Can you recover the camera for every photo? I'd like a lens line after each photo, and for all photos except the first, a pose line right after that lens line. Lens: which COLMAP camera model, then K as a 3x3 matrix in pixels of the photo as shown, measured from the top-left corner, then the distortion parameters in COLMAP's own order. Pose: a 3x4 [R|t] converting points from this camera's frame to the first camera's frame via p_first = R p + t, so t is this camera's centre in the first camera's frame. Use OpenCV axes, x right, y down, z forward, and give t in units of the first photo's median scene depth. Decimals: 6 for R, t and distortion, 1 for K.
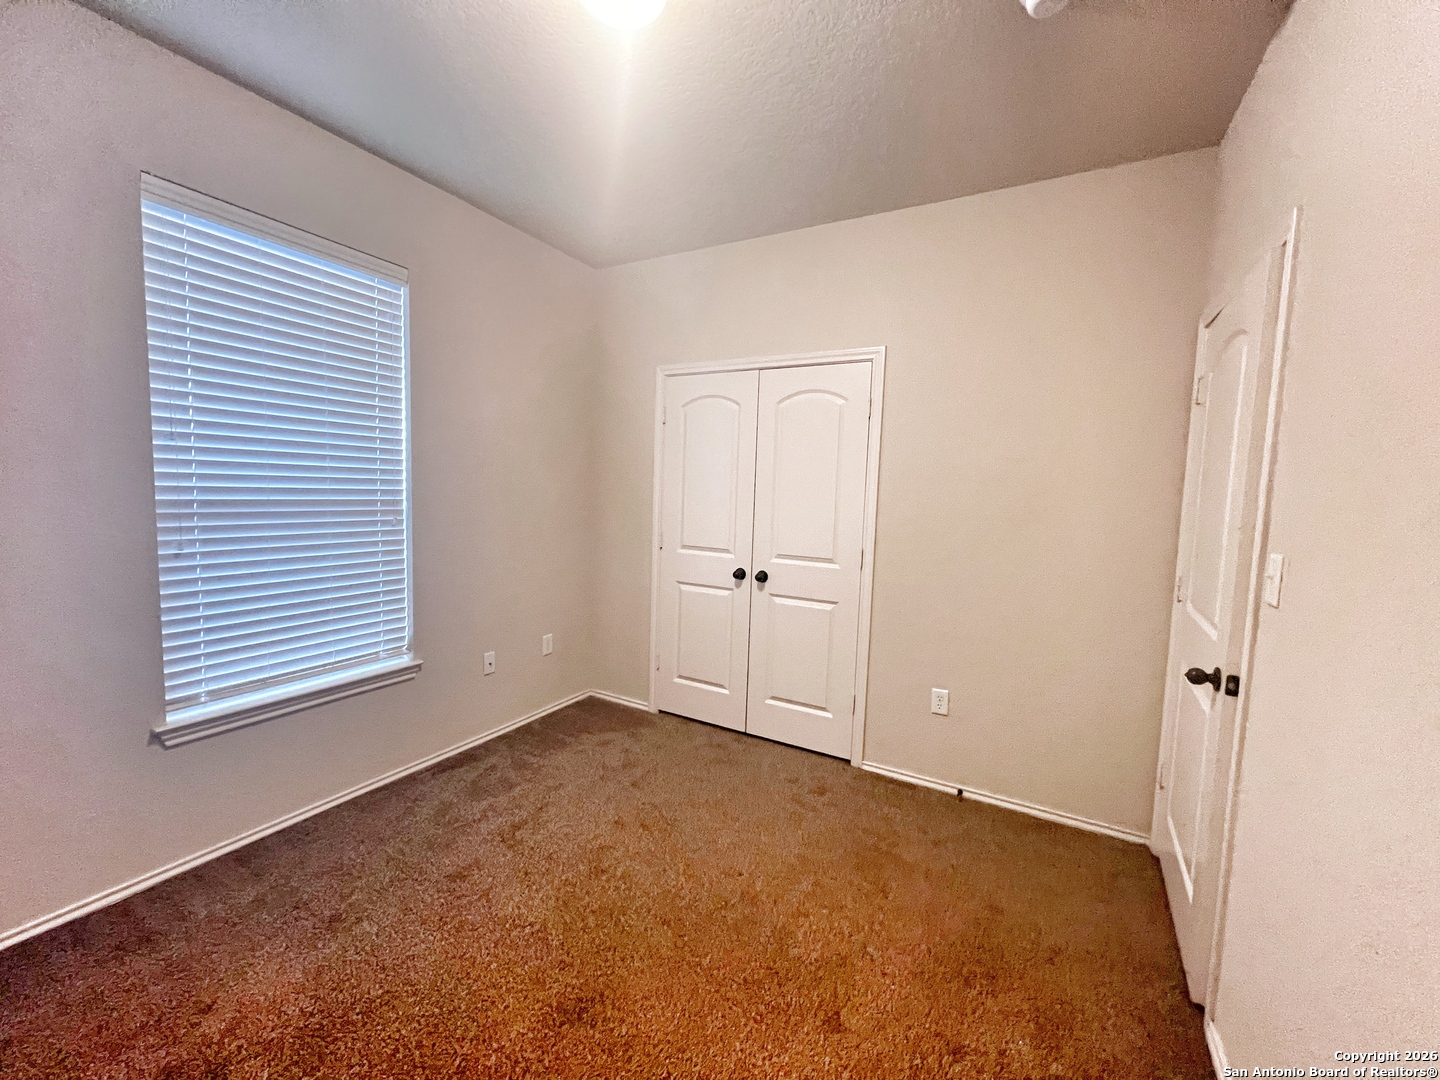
lens RADIAL K [[582.6, 0, 720.0], [0, 582.6, 540.0], [0, 0, 1]] dist [0.000021, -0.000057]
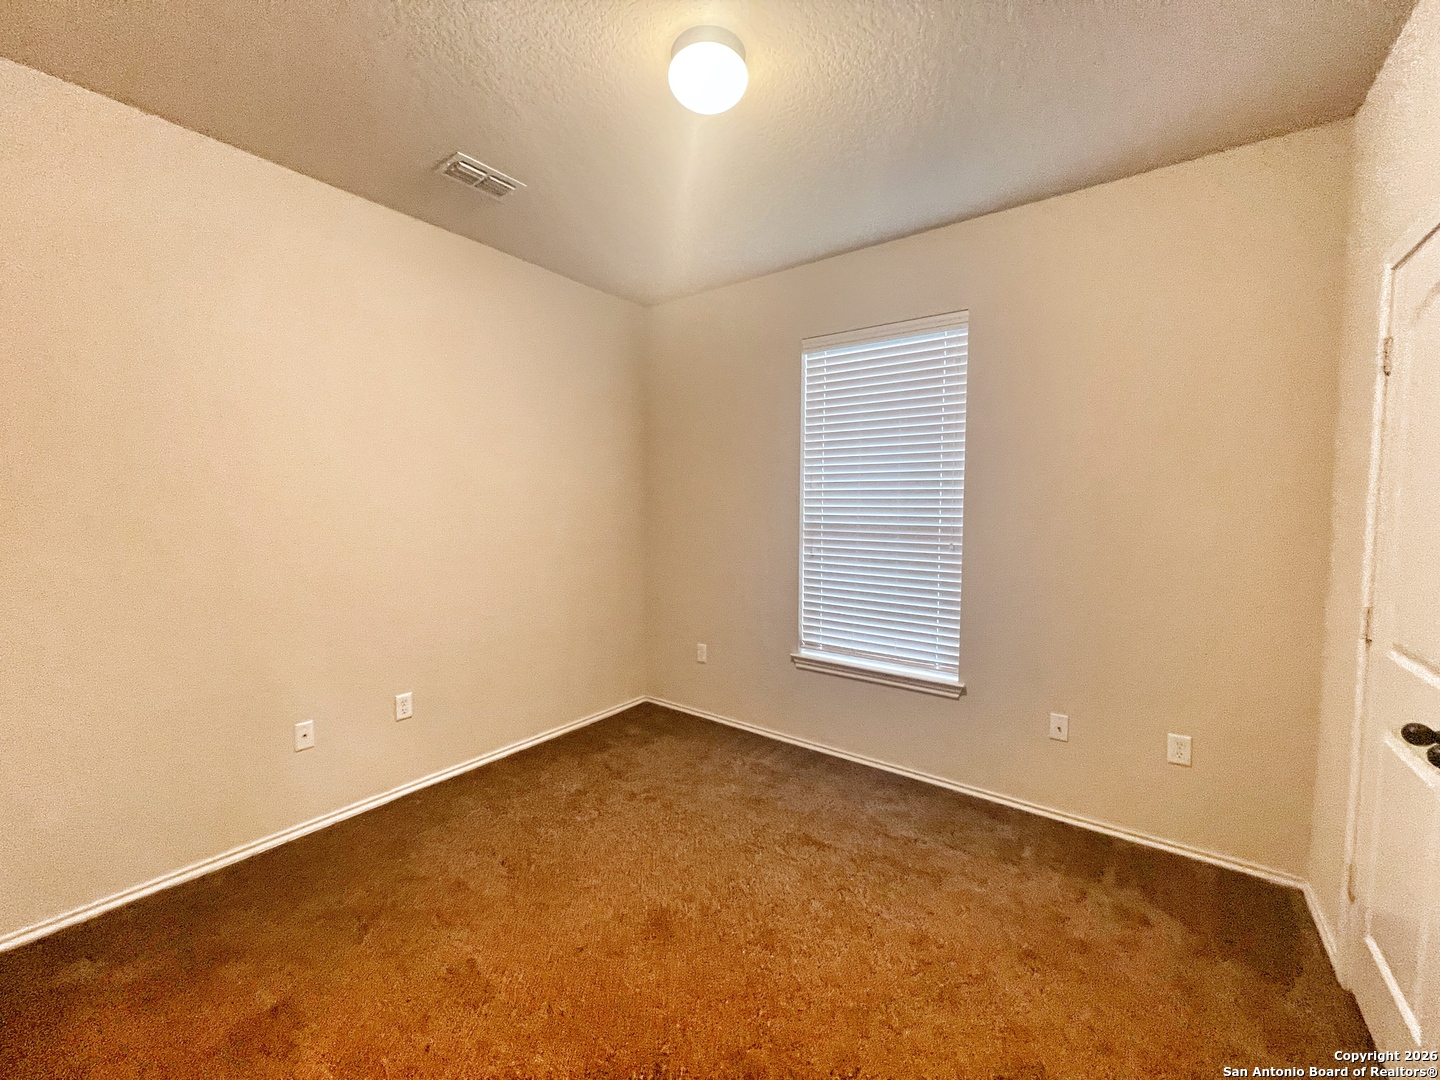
lens RADIAL K [[582.6, 0, 720.0], [0, 582.6, 540.0], [0, 0, 1]] dist [0.000021, -0.000057]
pose [[-0.130368, 0.025104, -0.991148, 0.471263], [-0.100832, 0.994161, 0.038443, -0.035530], [0.986325, 0.104951, -0.127076, 0.592139]]
